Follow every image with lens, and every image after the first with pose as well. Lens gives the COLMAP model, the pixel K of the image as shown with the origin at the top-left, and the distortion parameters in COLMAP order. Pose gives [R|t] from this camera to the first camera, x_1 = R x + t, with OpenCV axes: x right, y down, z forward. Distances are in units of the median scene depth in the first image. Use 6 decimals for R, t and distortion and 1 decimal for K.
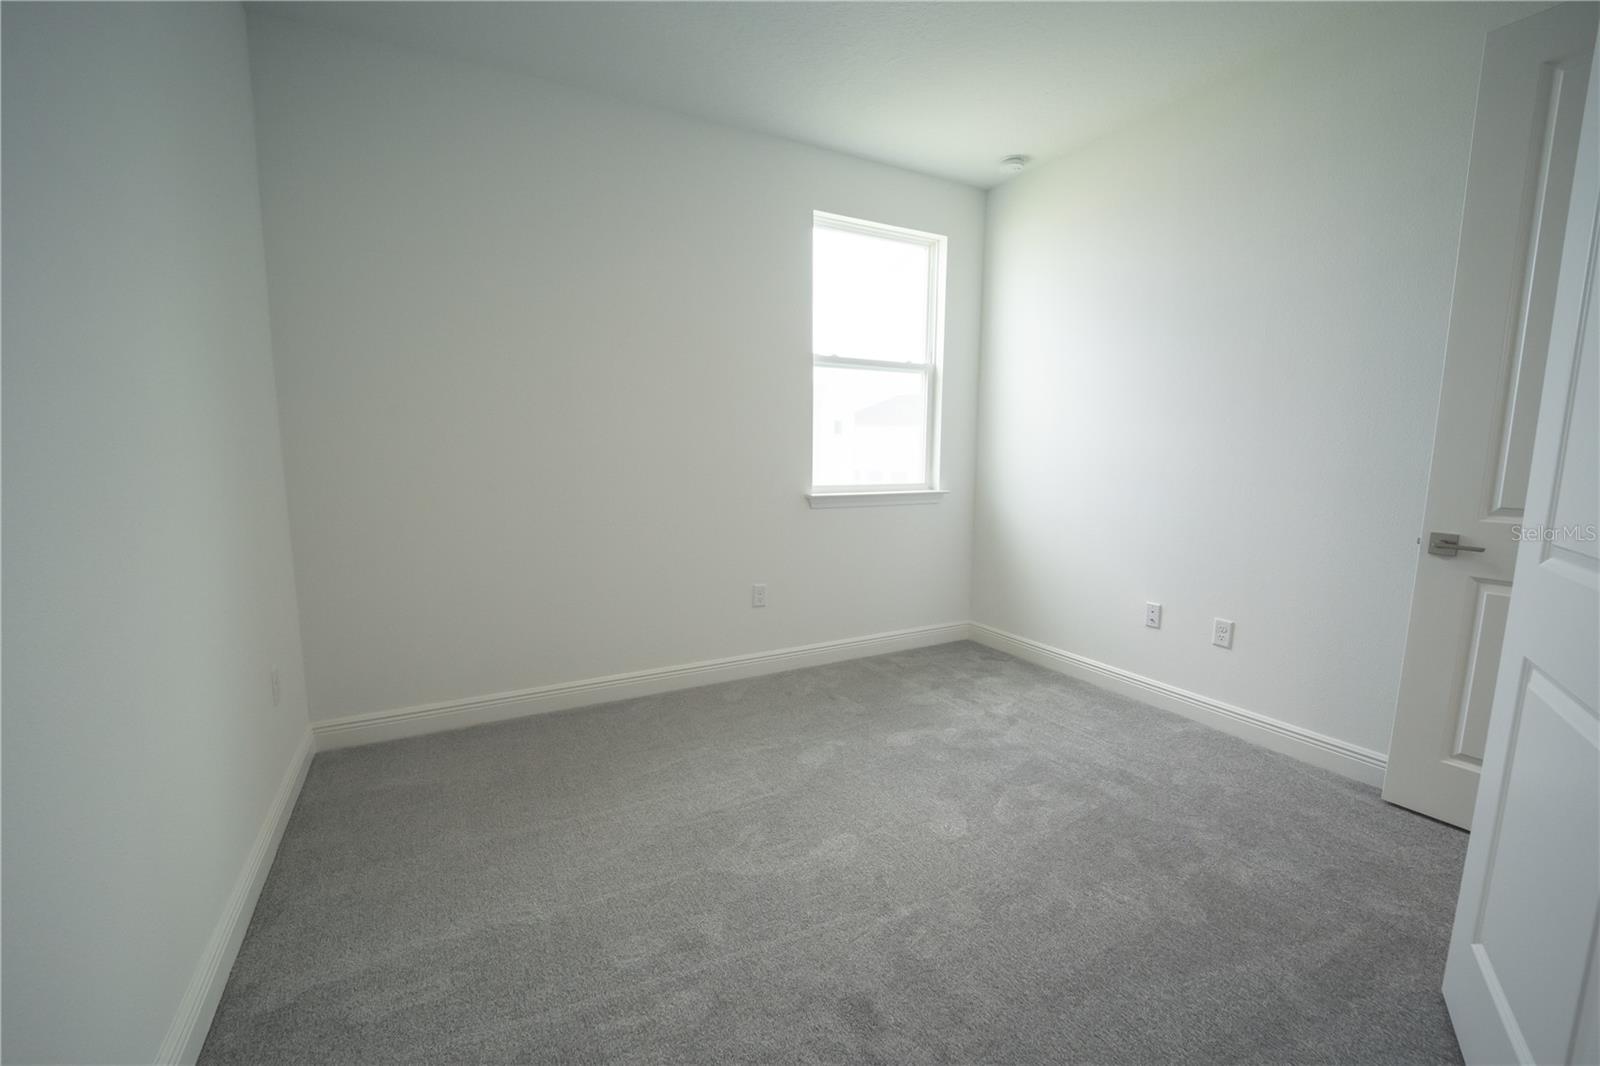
lens RADIAL K [[656.0, 0, 825.4], [0, 656.0, 533.0], [0, 0, 1]] dist [-0.014953, -0.001670]
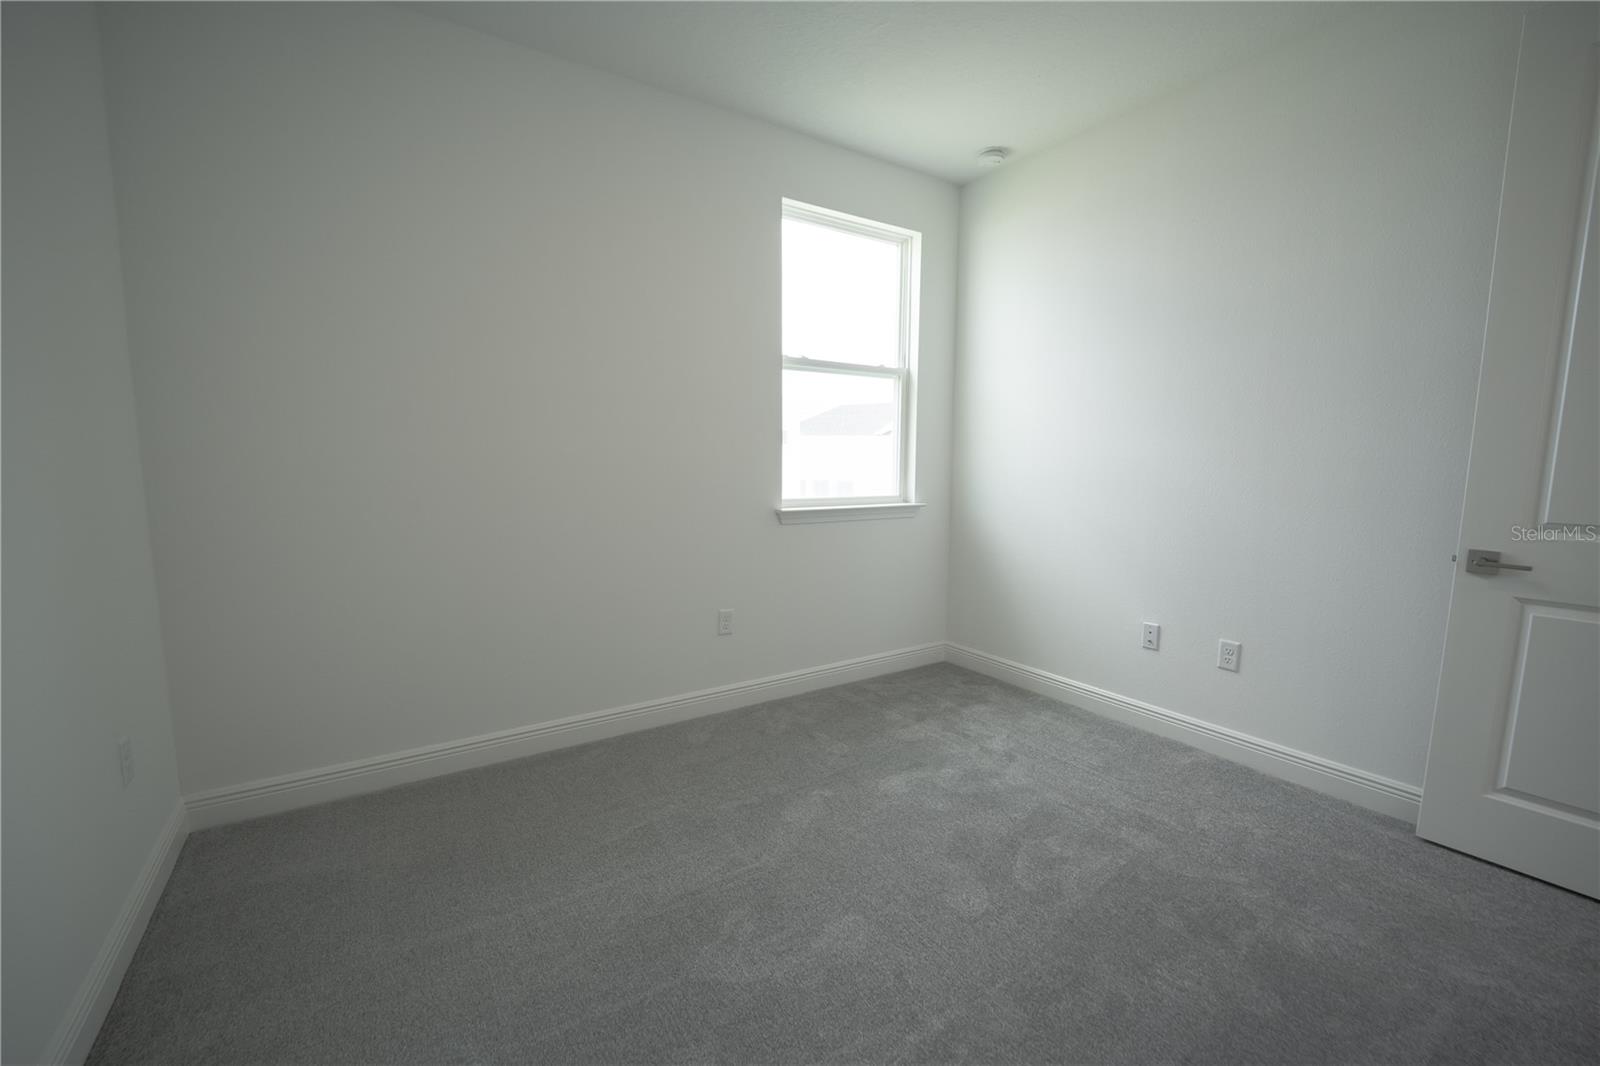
lens RADIAL K [[656.0, 0, 821.6], [0, 656.0, 534.5], [0, 0, 1]] dist [-0.014953, -0.001670]
pose [[0.996724, -0.009456, 0.080329, -0.055128], [0.010431, 0.999877, -0.011731, -0.017508], [-0.080209, 0.012531, 0.996699, 0.125351]]
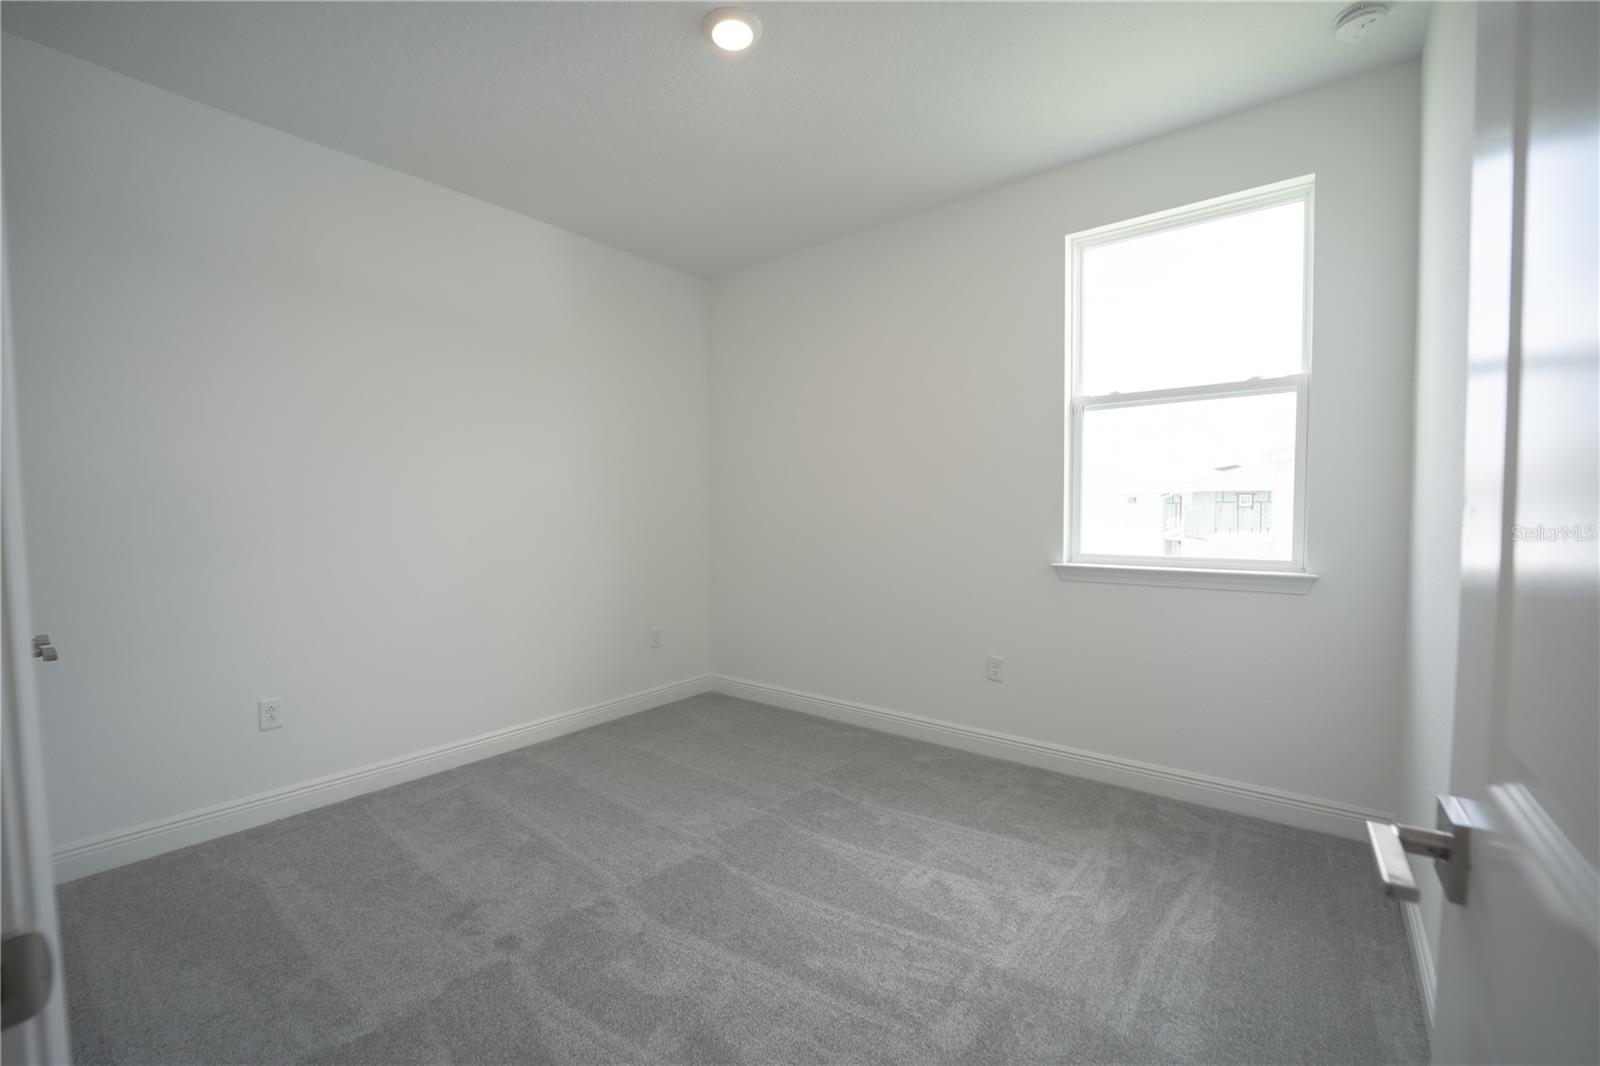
lens RADIAL K [[656.0, 0, 783.6], [0, 656.0, 535.0], [0, 0, 1]] dist [-0.014953, -0.001670]
pose [[0.364122, 0.021288, -0.931108, 0.874305], [-0.103973, 0.994419, -0.017925, -0.060326], [0.925530, 0.103337, 0.364303, 0.505631]]
